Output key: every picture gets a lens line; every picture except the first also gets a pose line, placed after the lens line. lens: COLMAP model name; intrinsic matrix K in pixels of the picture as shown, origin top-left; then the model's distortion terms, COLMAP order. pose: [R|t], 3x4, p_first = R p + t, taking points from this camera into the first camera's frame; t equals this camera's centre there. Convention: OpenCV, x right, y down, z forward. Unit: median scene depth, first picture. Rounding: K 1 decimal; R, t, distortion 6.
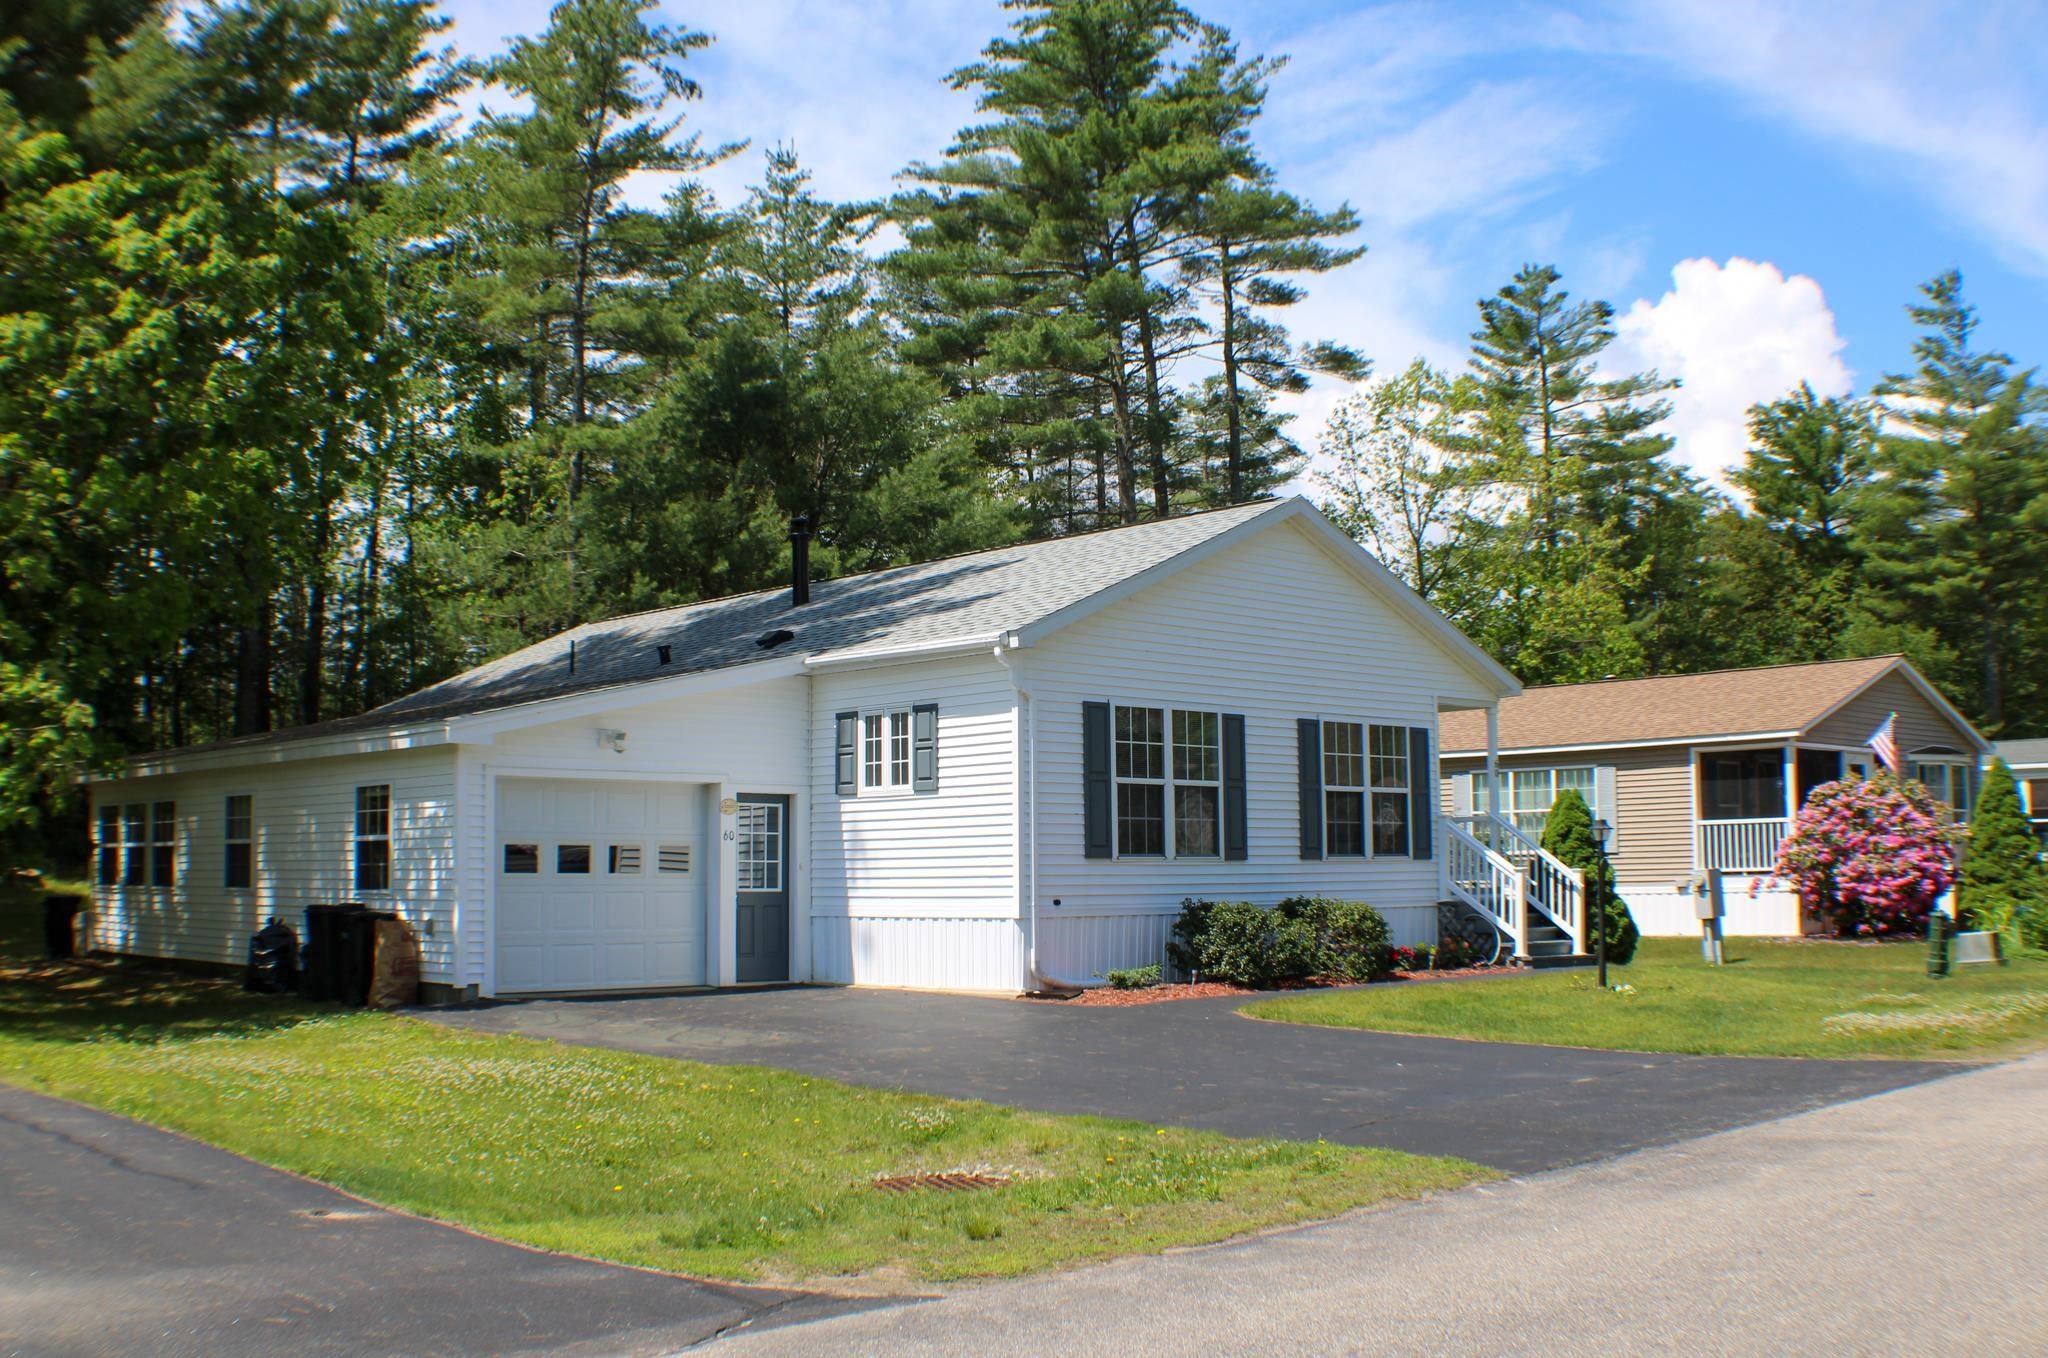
lens RADIAL K [[2046.5, 0, 1024.0], [0, 2046.5, 679.0], [0, 0, 1]] dist [-0.176137, 0.010341]
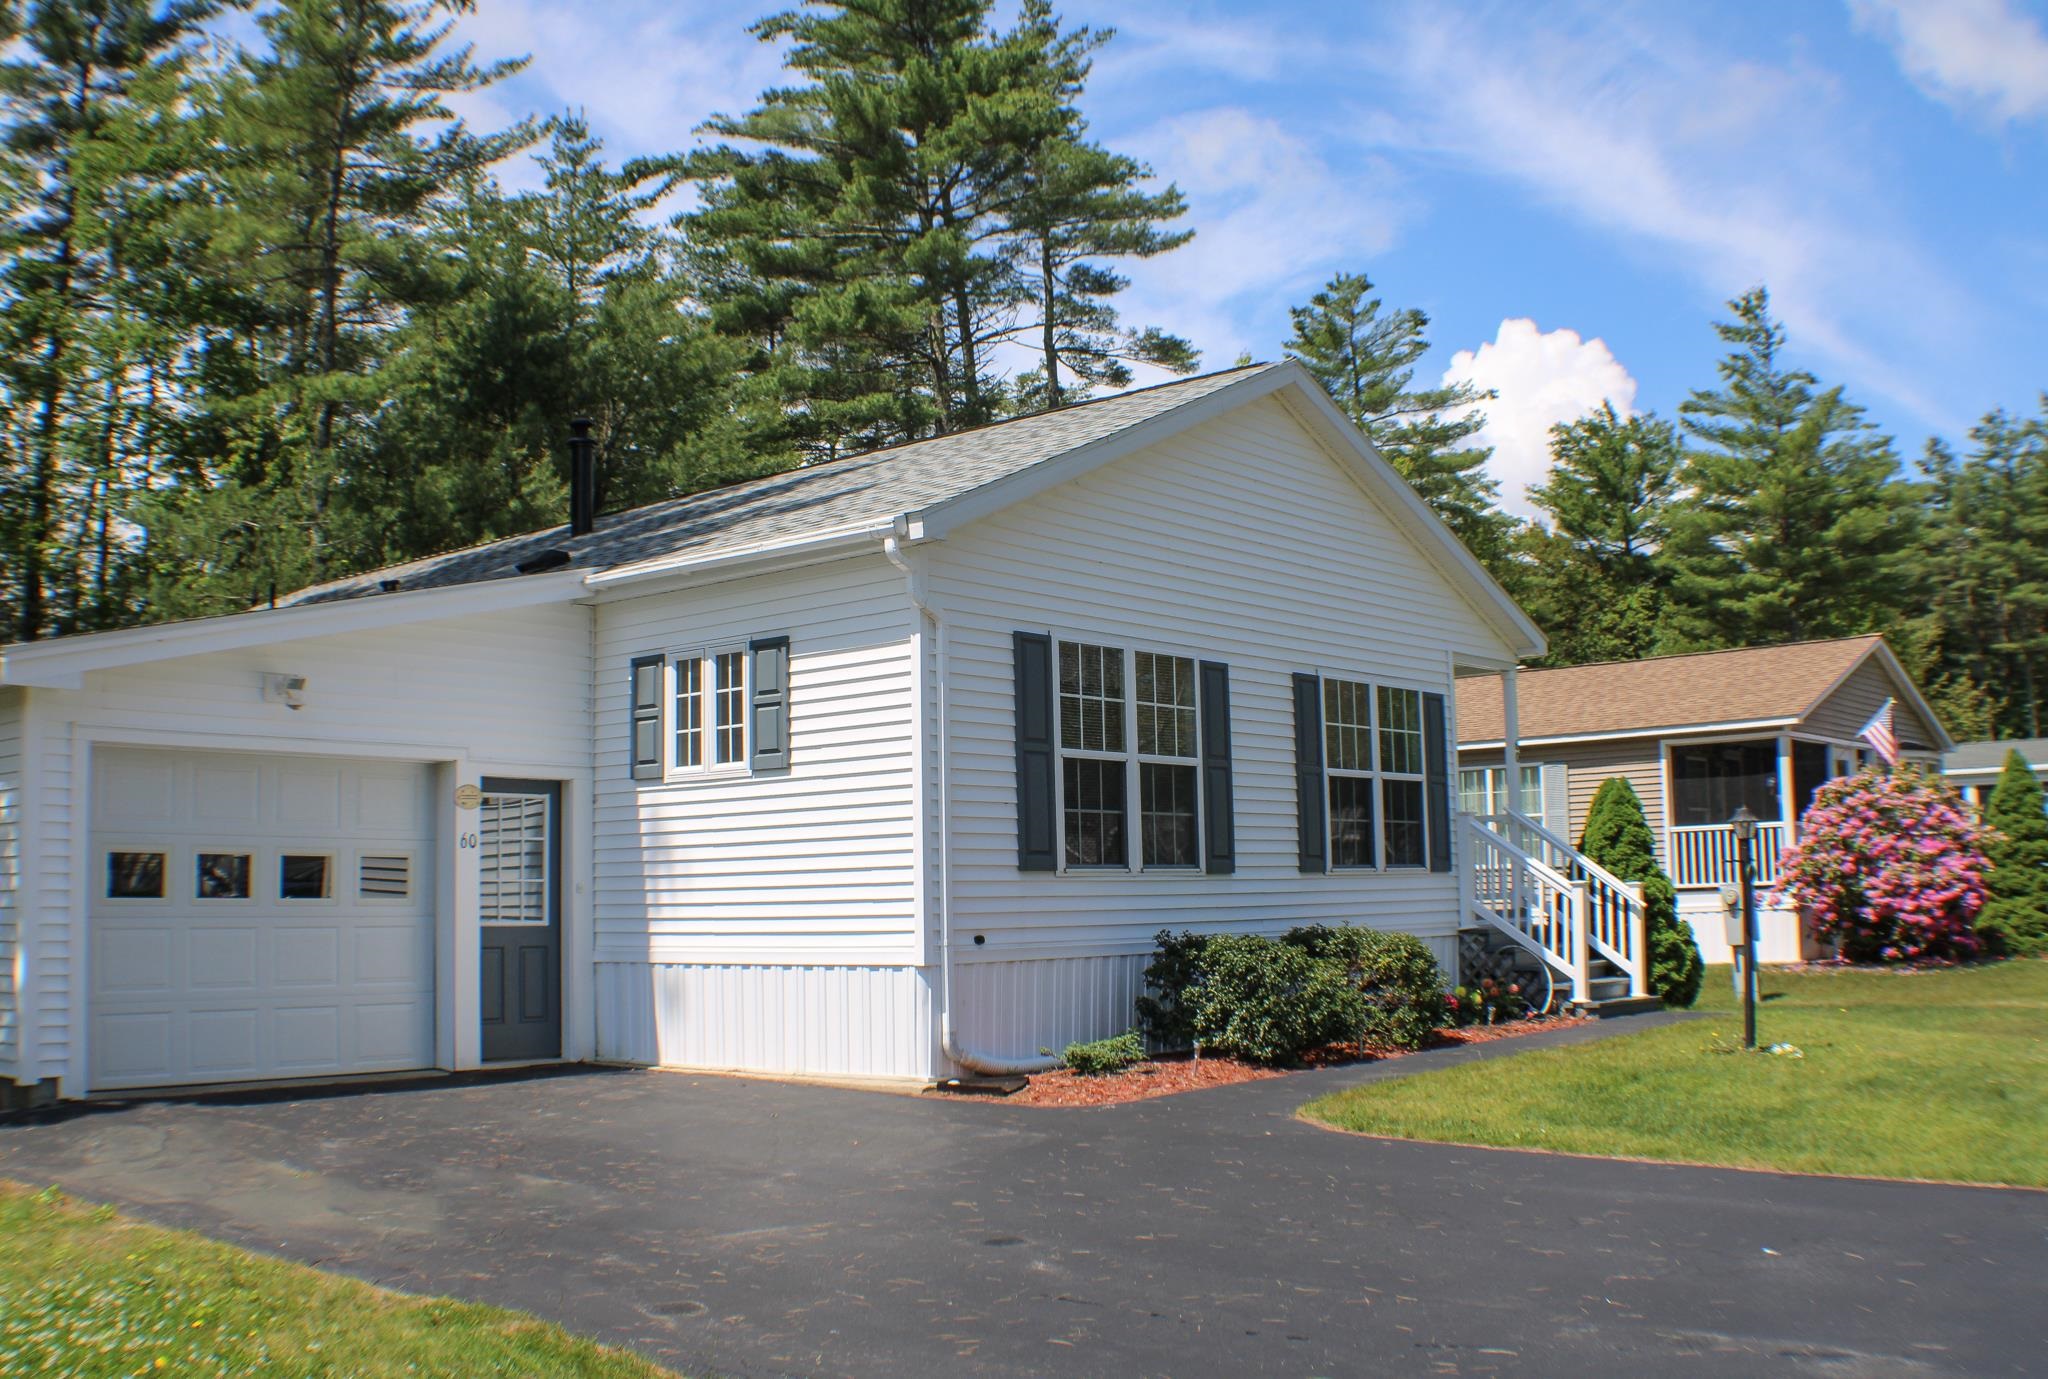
lens RADIAL K [[1959.8, 0, 1024.0], [0, 1959.8, 689.5], [0, 0, 1]] dist [-0.181493, 0.029535]
pose [[0.993692, 0.001315, 0.112133, -0.023402], [-0.000018, 0.999933, -0.011568, 0.022566], [-0.112141, 0.011493, 0.993626, 0.231380]]
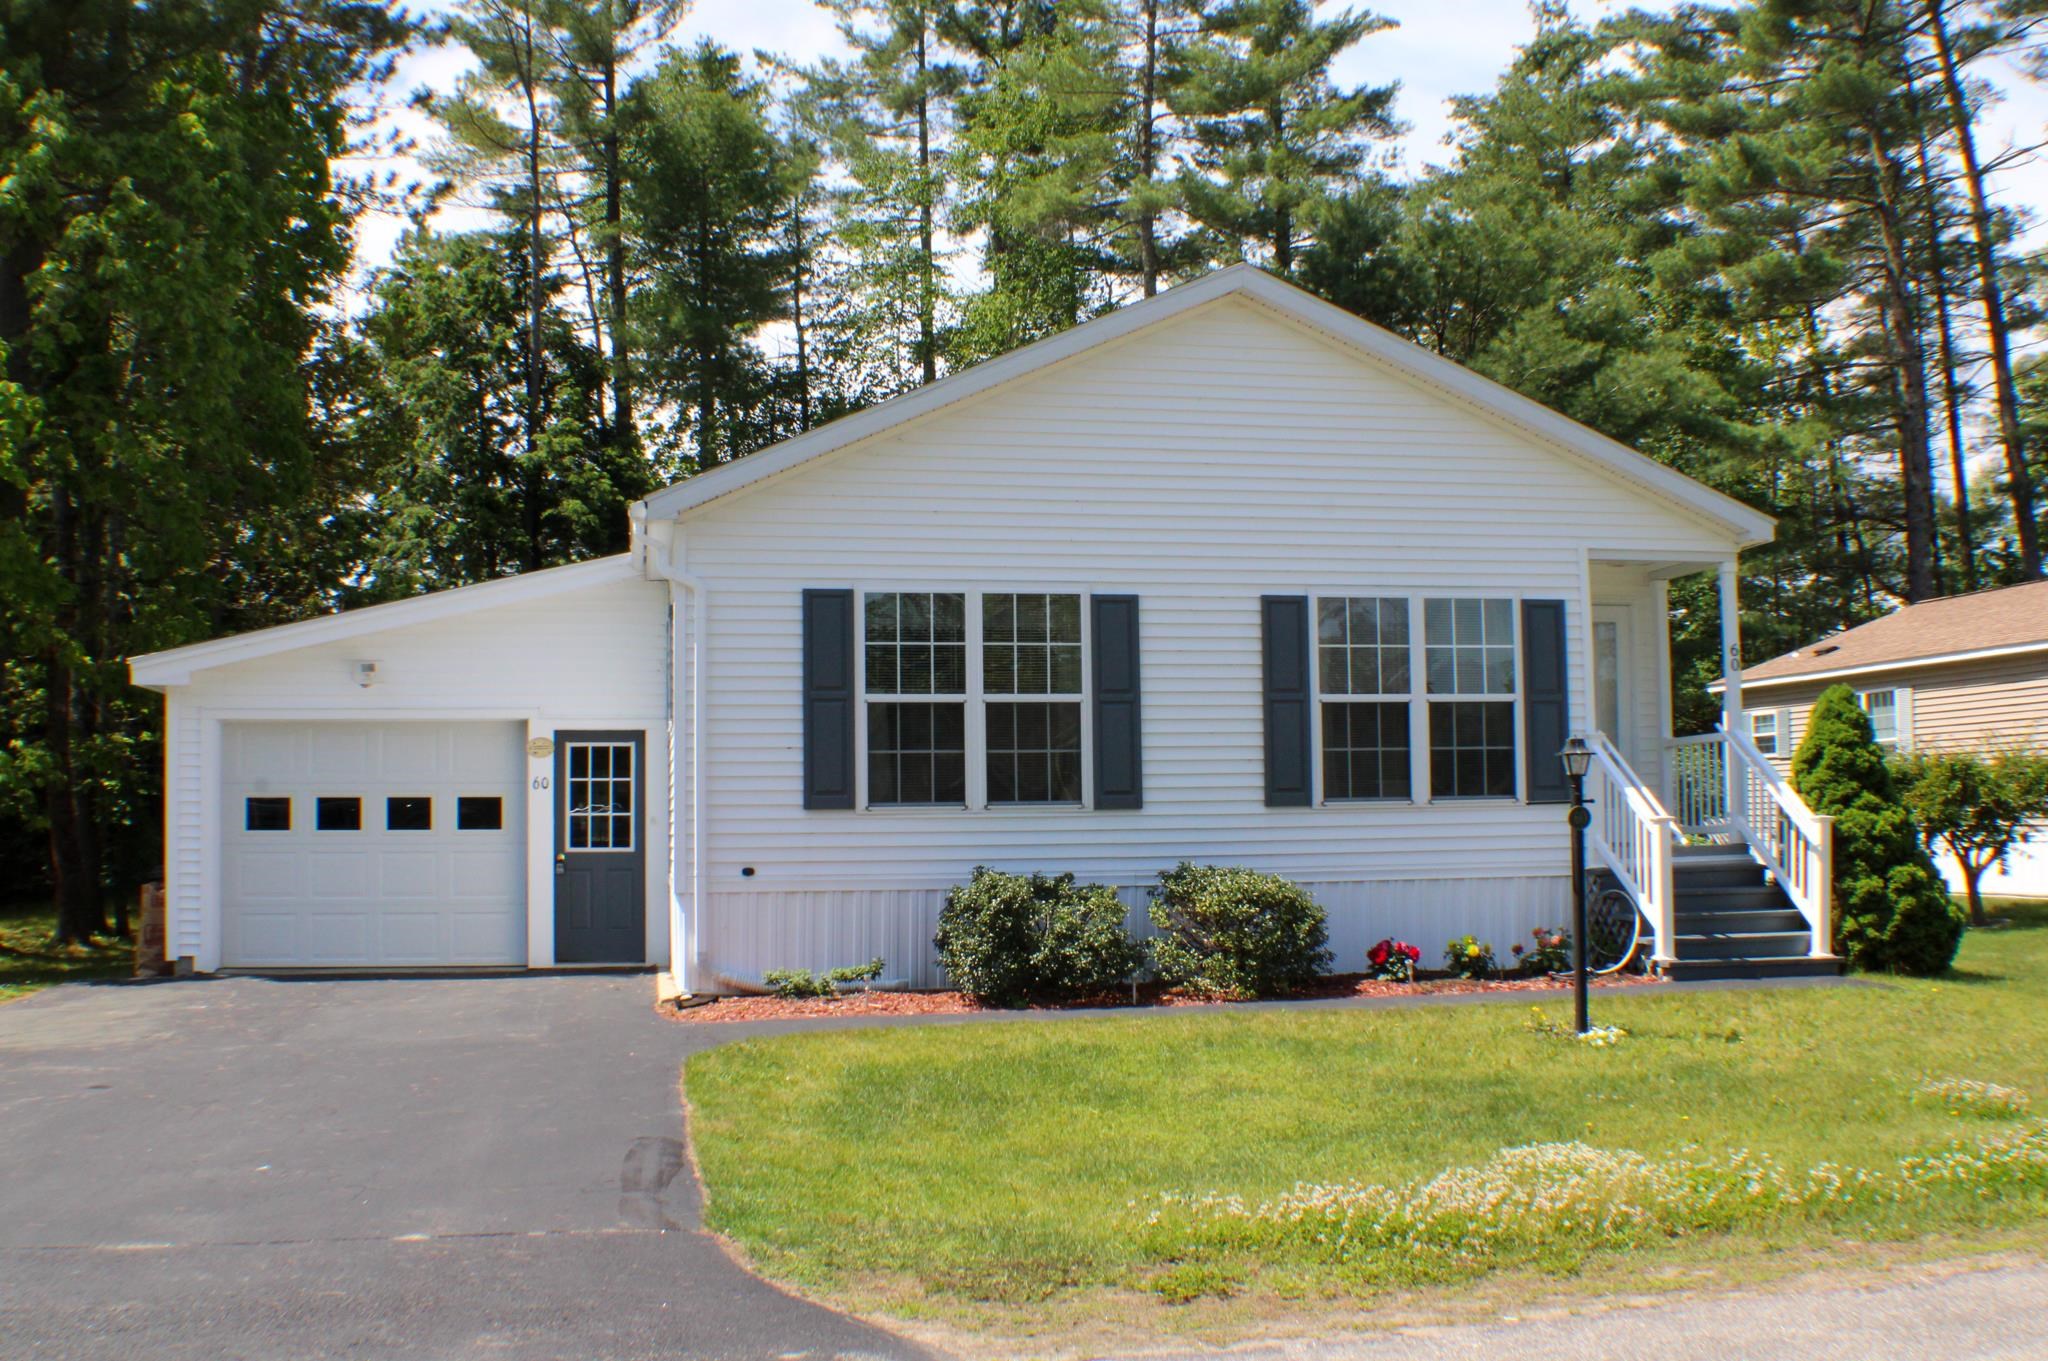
lens RADIAL K [[2046.5, 0, 1024.0], [0, 2046.5, 680.5], [0, 0, 1]] dist [-0.176137, 0.010341]
pose [[0.846753, -0.039870, -0.530490, 0.288430], [0.057483, 0.998206, 0.016731, 0.021561], [0.528871, -0.044661, 0.847526, 0.268530]]
